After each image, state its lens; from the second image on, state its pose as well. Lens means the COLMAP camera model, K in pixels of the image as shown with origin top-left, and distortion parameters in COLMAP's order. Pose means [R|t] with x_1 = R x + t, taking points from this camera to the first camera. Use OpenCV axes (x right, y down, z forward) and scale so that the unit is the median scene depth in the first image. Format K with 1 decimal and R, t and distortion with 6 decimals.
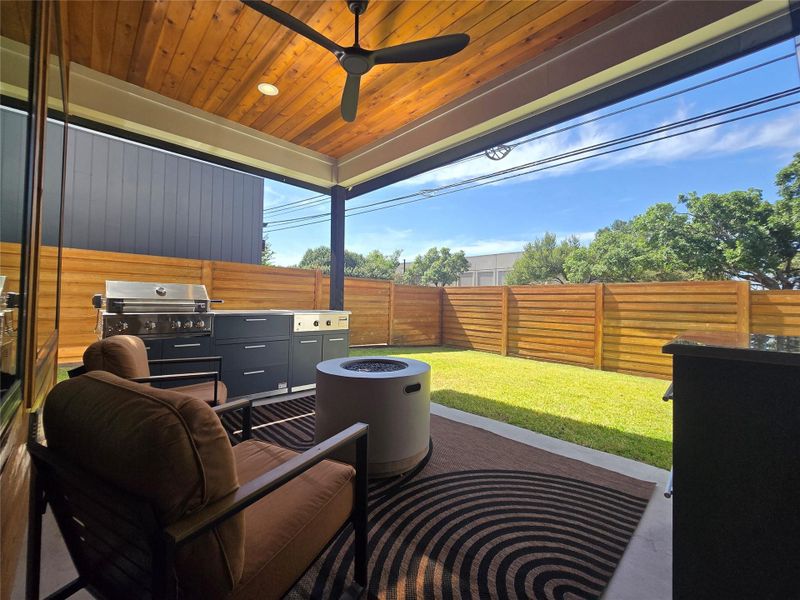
lens RADIAL K [[329.4, 0, 399.5], [0, 329.4, 294.2], [0, 0, 1]] dist [-0.001286, -0.000429]
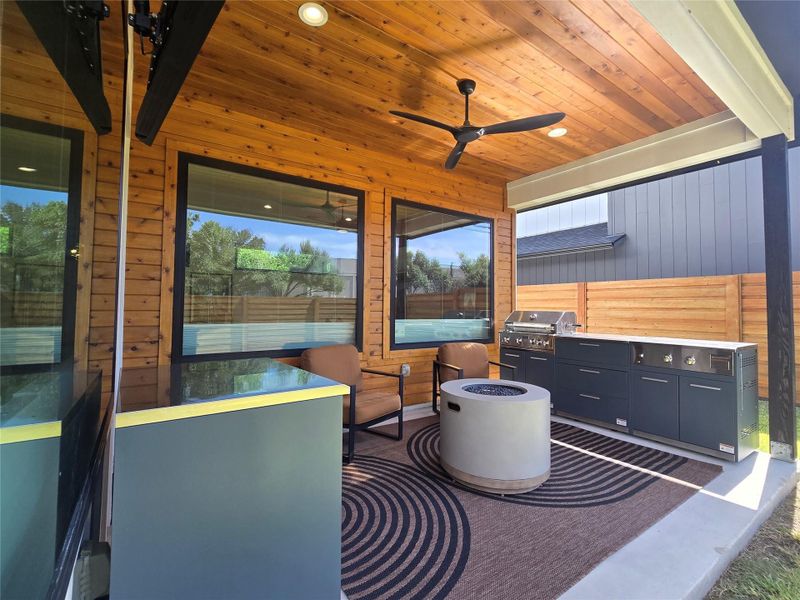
lens RADIAL K [[369.8, 0, 400.8], [0, 369.8, 294.5], [0, 0, 1]] dist [-0.000580, -0.000045]
pose [[-0.155981, -0.056081, -0.986167, 1.427162], [0.008349, 0.998276, -0.058090, -0.026799], [0.987725, -0.017294, -0.155244, 1.091996]]
